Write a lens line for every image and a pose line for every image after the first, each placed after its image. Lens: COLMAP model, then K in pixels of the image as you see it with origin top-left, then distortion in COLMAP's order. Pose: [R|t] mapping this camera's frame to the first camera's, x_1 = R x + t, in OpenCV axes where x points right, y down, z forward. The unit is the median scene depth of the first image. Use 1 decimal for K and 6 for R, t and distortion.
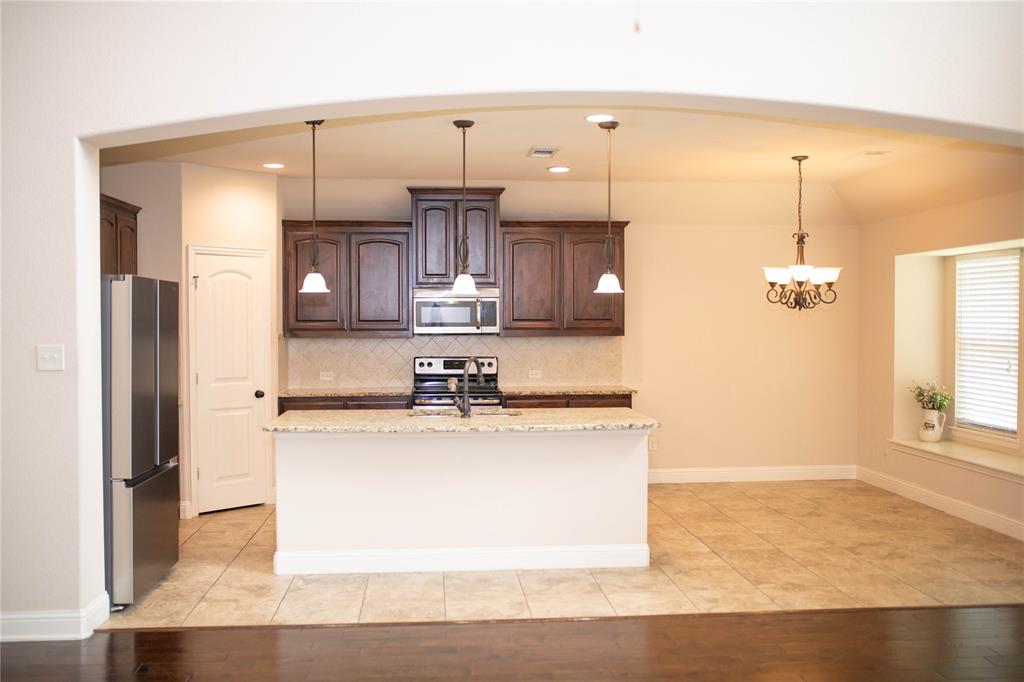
lens RADIAL K [[969.3, 0, 512.0], [0, 969.3, 341.0], [0, 0, 1]] dist [-0.055657, 0.069686]
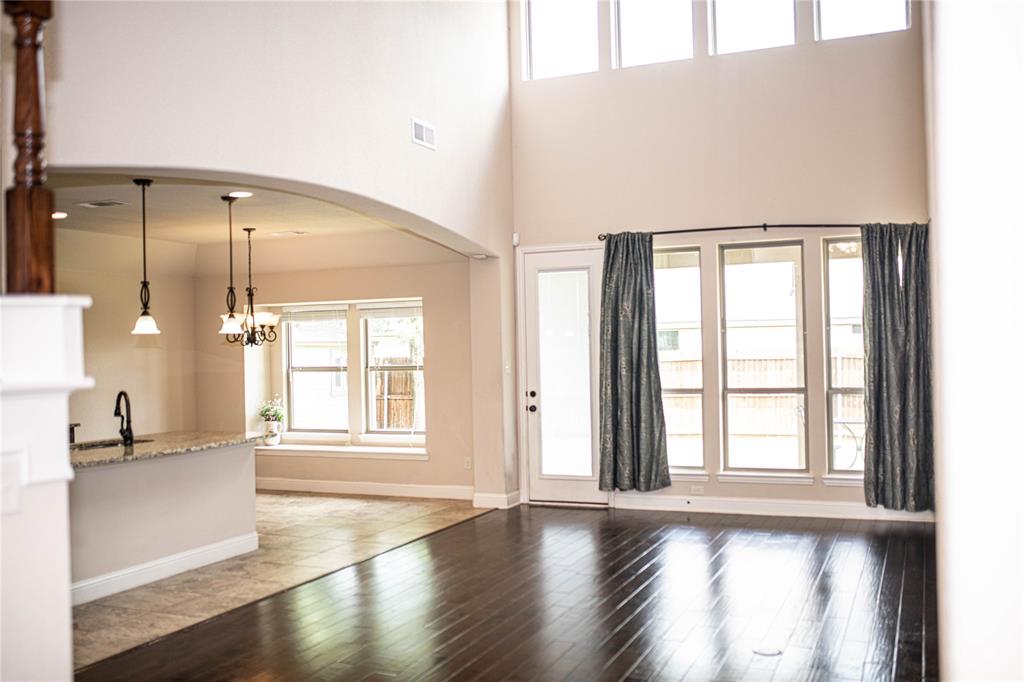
lens RADIAL K [[969.3, 0, 512.0], [0, 969.3, 341.0], [0, 0, 1]] dist [-0.055657, 0.069686]
pose [[0.470214, -0.001692, 0.882551, -0.629409], [0.038682, 0.999077, -0.018695, -0.001887], [-0.881704, 0.042930, 0.469845, 0.077893]]
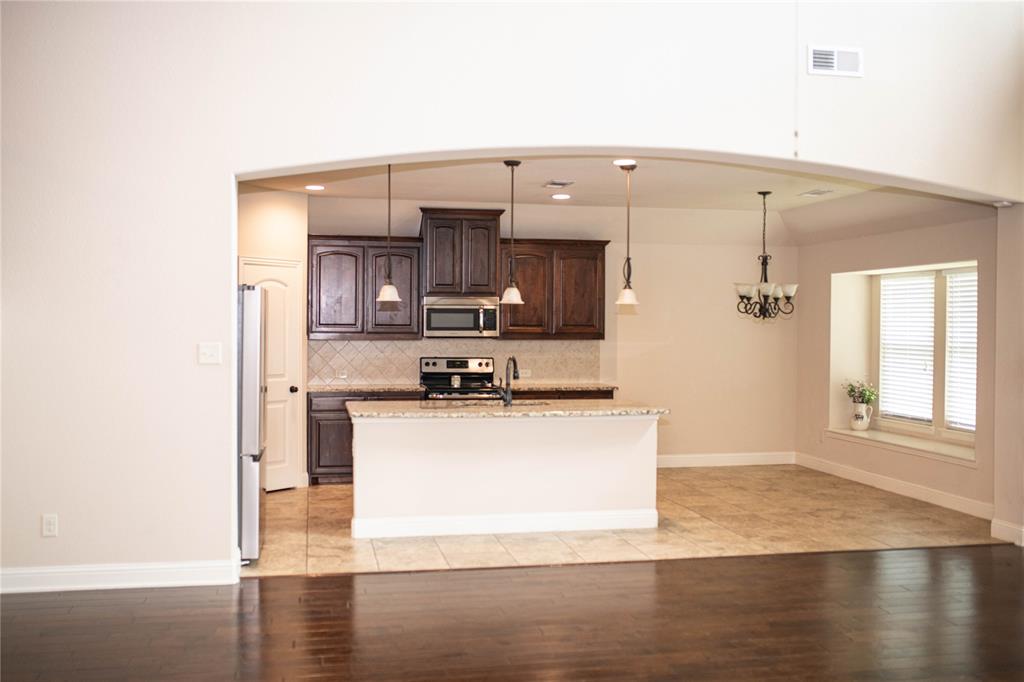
lens RADIAL K [[987.3, 0, 512.0], [0, 987.3, 341.0], [0, 0, 1]] dist [-0.043503, 0.016543]
pose [[0.993095, 0.006474, 0.117130, -0.145734], [-0.005823, 0.999966, -0.005904, 0.004064], [-0.117164, 0.005181, 0.993099, -0.169962]]
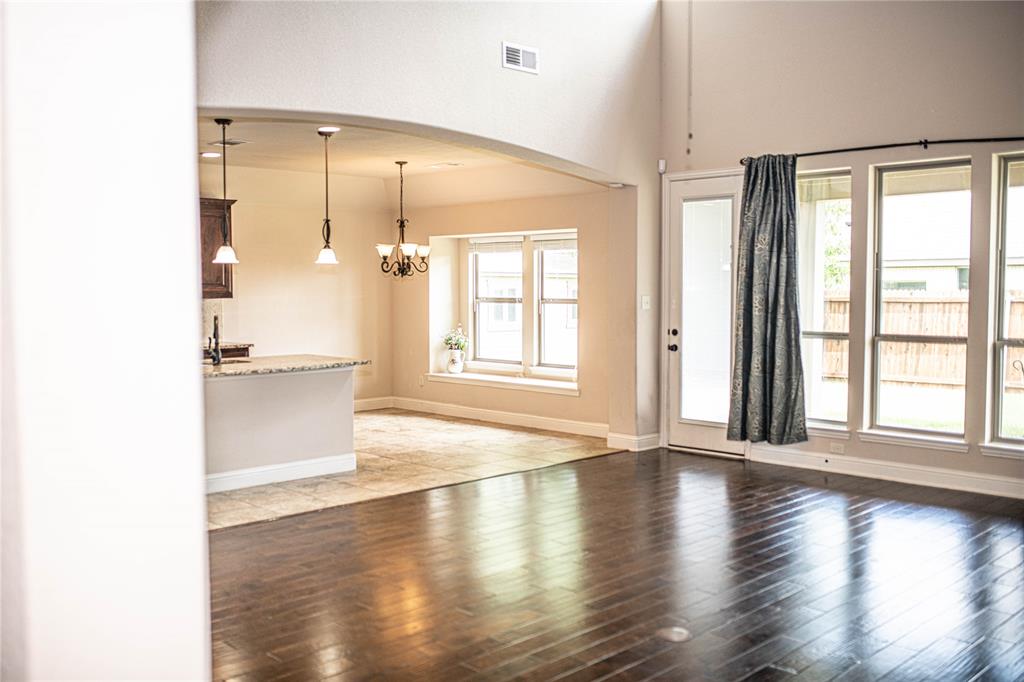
lens RADIAL K [[969.3, 0, 512.0], [0, 969.3, 341.0], [0, 0, 1]] dist [-0.055657, 0.069686]
pose [[0.764600, -0.036851, 0.643450, -0.420376], [0.014113, 0.999082, 0.040448, 0.004354], [-0.644350, -0.021846, 0.764418, -0.119022]]
